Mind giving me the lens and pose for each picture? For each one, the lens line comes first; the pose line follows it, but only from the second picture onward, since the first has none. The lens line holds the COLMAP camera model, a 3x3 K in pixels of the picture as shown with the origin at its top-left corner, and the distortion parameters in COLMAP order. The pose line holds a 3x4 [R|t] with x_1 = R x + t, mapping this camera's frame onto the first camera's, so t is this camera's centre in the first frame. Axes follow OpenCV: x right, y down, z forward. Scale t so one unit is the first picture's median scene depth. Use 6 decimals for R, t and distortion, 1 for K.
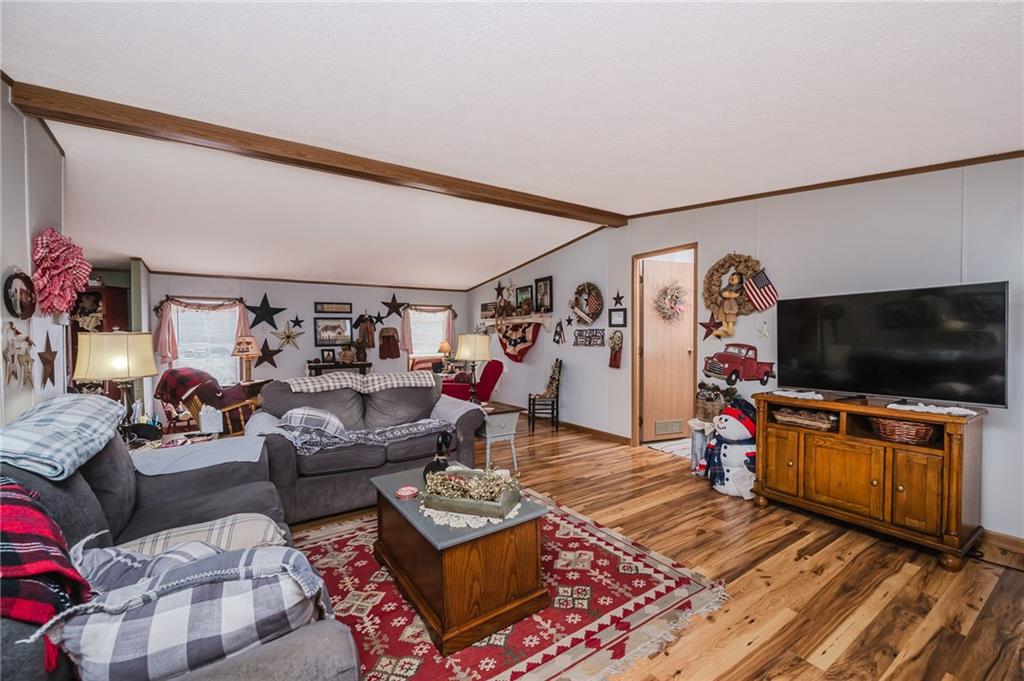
lens RADIAL K [[417.6, 0, 507.3], [0, 417.6, 343.8], [0, 0, 1]] dist [-0.000884, -0.000227]
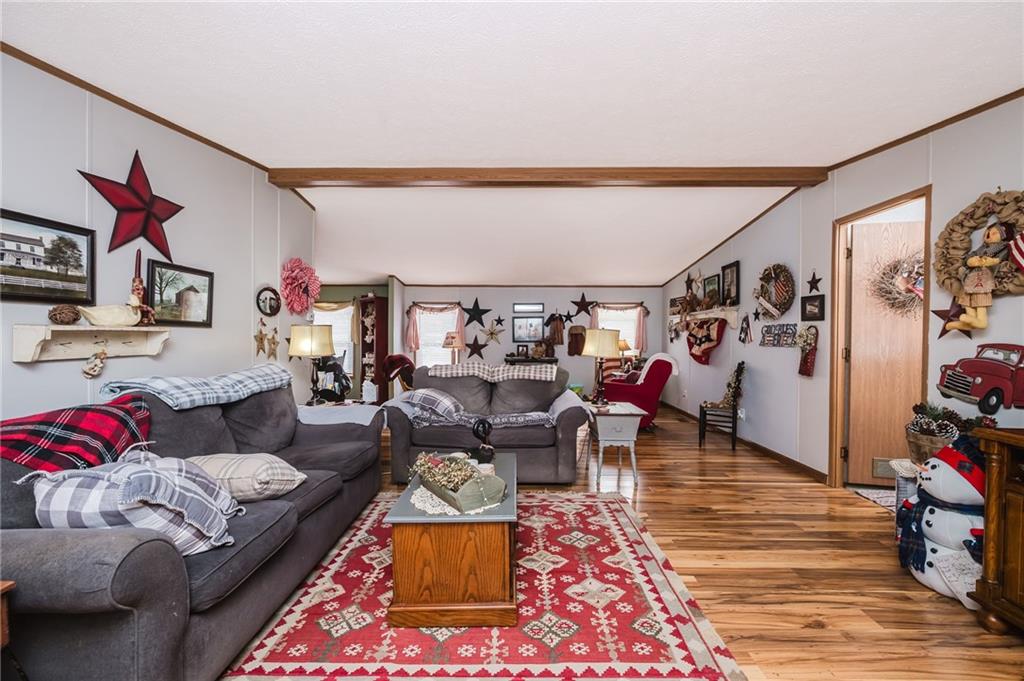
lens RADIAL K [[408.3, 0, 512.0], [0, 408.3, 340.5], [0, 0, 1]] dist [-0.000921, -0.000379]
pose [[0.828840, 0.015479, -0.559272, 0.296671], [-0.021916, 0.999748, -0.004809, 0.012871], [0.559057, 0.016243, 0.828970, 0.138194]]
